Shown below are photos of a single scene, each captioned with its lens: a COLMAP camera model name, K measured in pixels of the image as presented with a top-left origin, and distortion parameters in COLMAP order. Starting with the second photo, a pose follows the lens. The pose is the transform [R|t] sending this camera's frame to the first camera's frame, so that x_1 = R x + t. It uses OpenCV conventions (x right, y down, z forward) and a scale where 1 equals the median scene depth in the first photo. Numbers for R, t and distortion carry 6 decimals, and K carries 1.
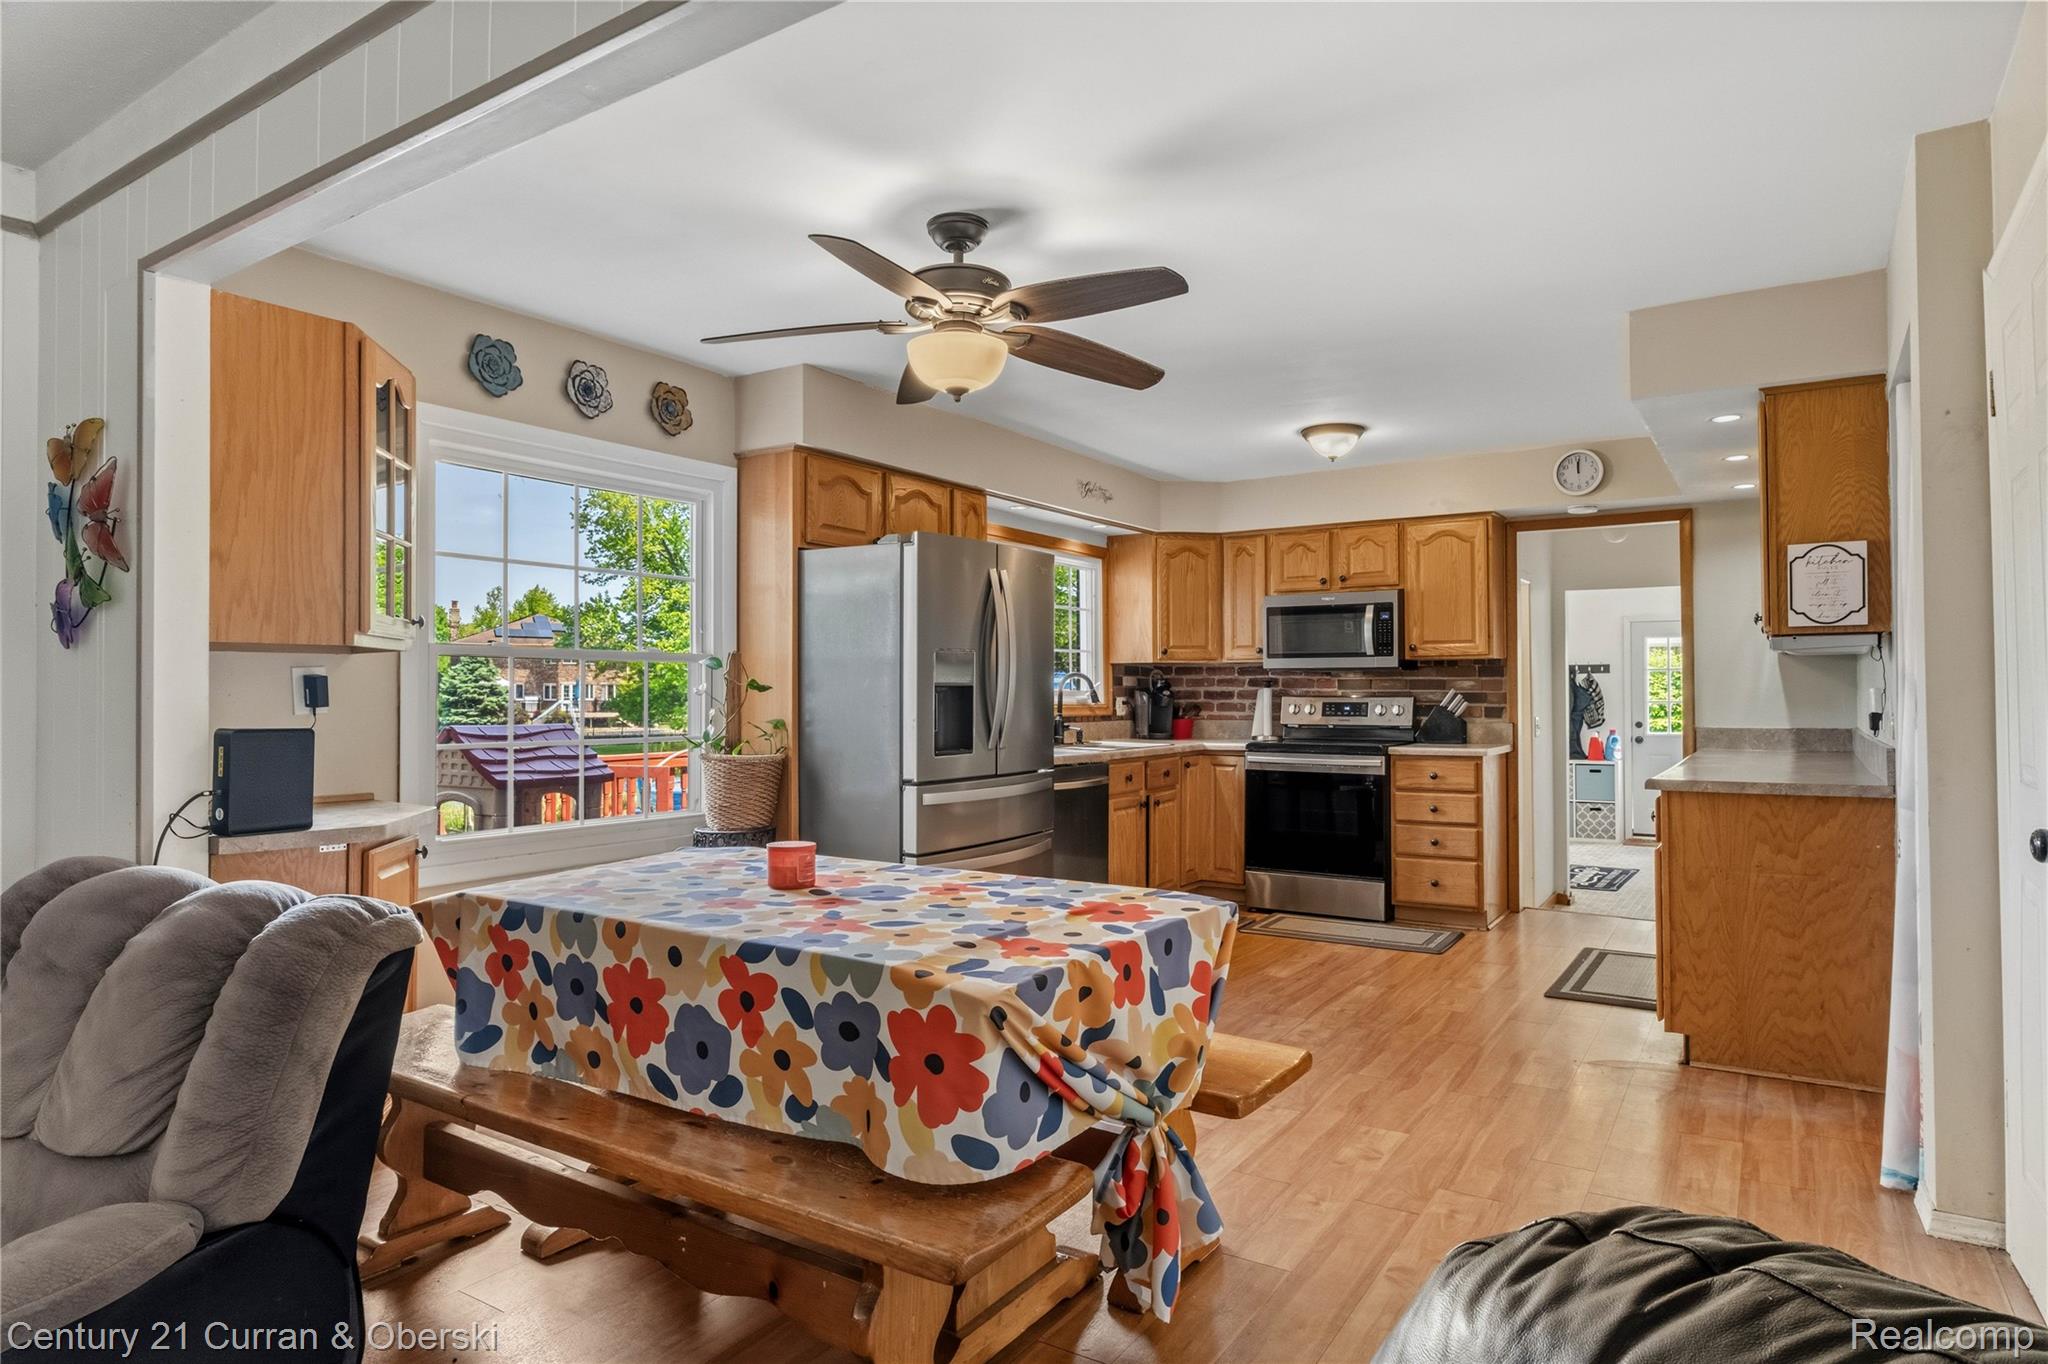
lens RADIAL K [[1171.9, 0, 1018.9], [0, 1171.9, 682.3], [0, 0, 1]] dist [0.001273, 0.000195]
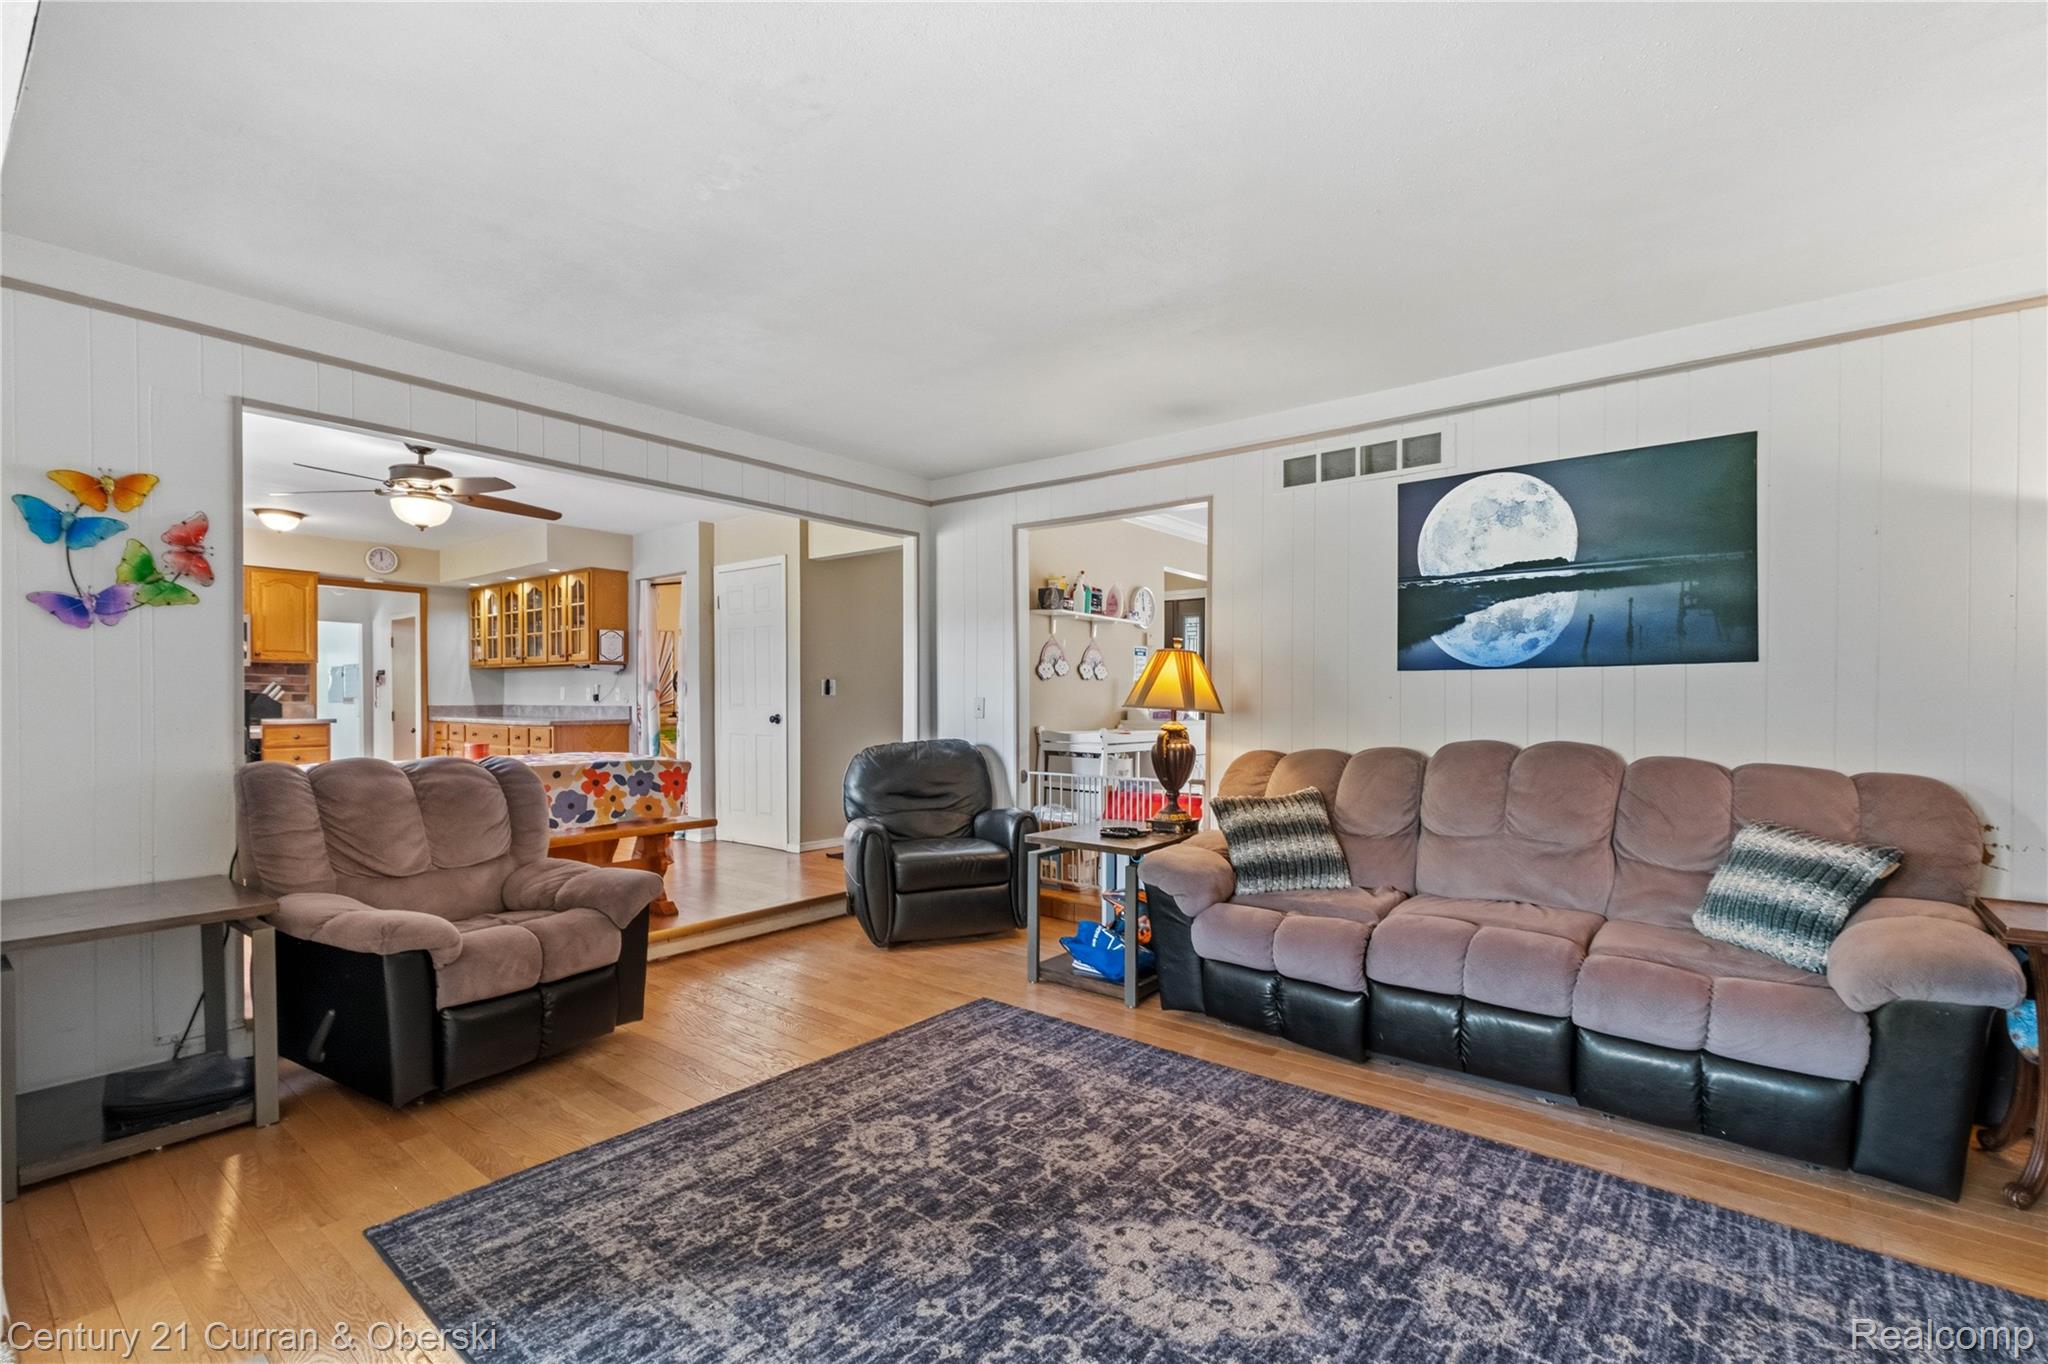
lens RADIAL K [[895.9, 0, 1036.3], [0, 895.9, 721.3], [0, 0, 1]] dist [0.000544, 0.000242]
pose [[0.085759, -0.023143, 0.996047, -2.341257], [-0.013608, 0.999610, 0.024398, 0.049052], [-0.996223, -0.015647, 0.085411, -0.278038]]
